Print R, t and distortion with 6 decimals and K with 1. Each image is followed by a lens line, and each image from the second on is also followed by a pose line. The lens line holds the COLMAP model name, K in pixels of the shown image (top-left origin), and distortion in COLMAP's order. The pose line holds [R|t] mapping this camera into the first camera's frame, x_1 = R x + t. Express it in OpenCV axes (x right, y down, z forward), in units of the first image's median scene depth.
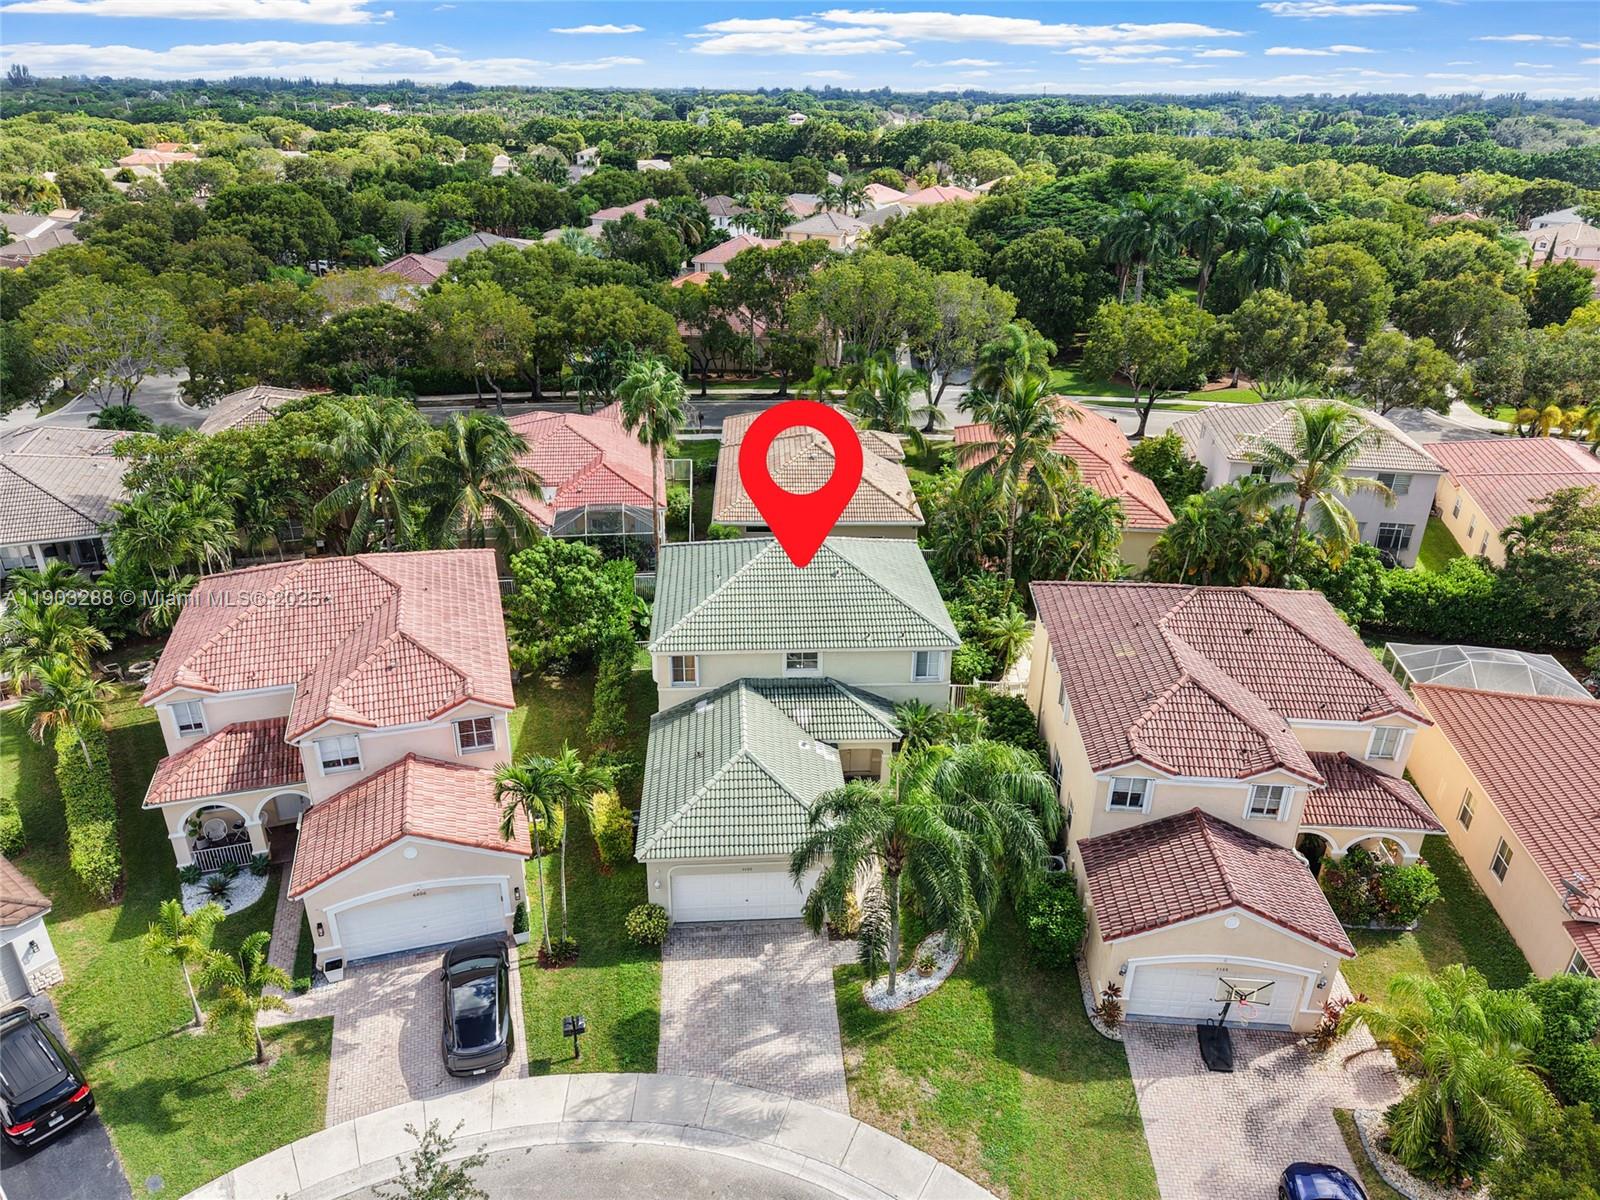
lens RADIAL K [[1096.3, 0, 800.0], [0, 1096.3, 600.0], [0, 0, 1]] dist [0.029454, -0.032618]
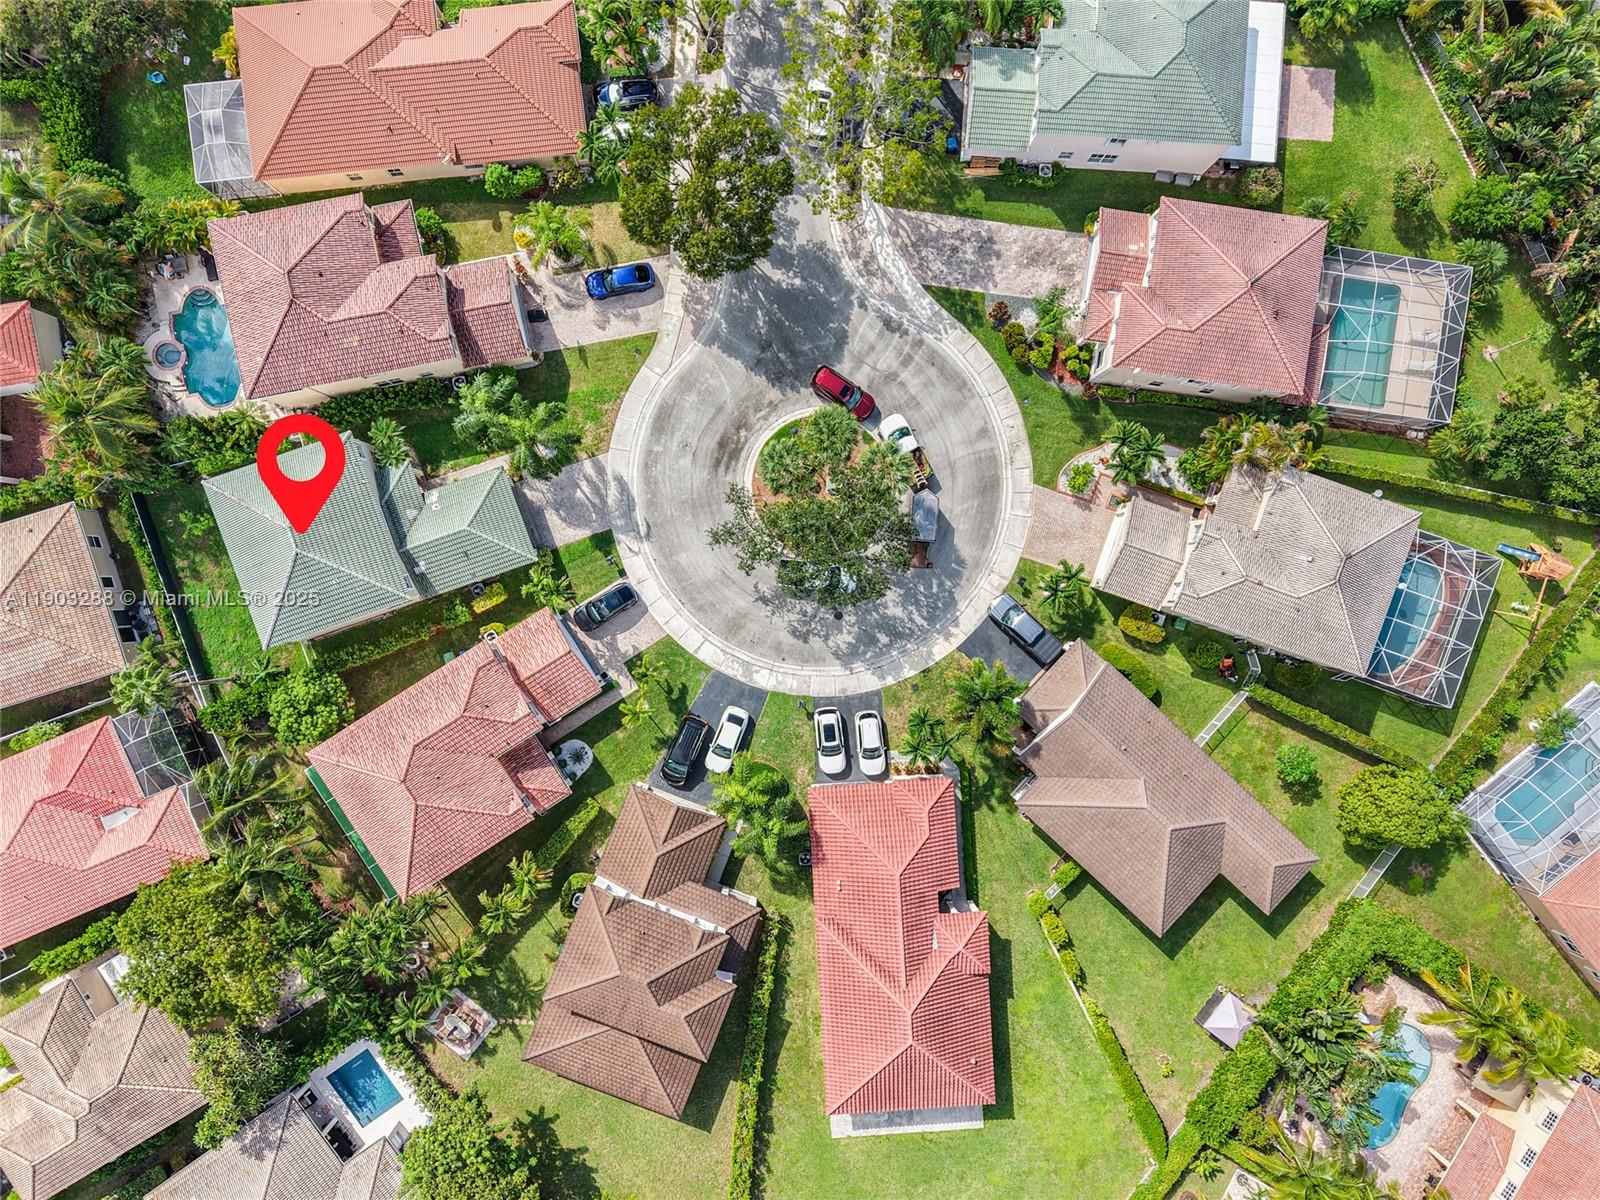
lens RADIAL K [[1096.3, 0, 800.0], [0, 1096.3, 600.0], [0, 0, 1]] dist [0.029454, -0.032618]
pose [[-0.267155, -0.963032, -0.034612, -0.293754], [0.389014, -0.140638, 0.910433, -1.619109], [-0.881644, 0.229763, 0.412205, -0.381355]]
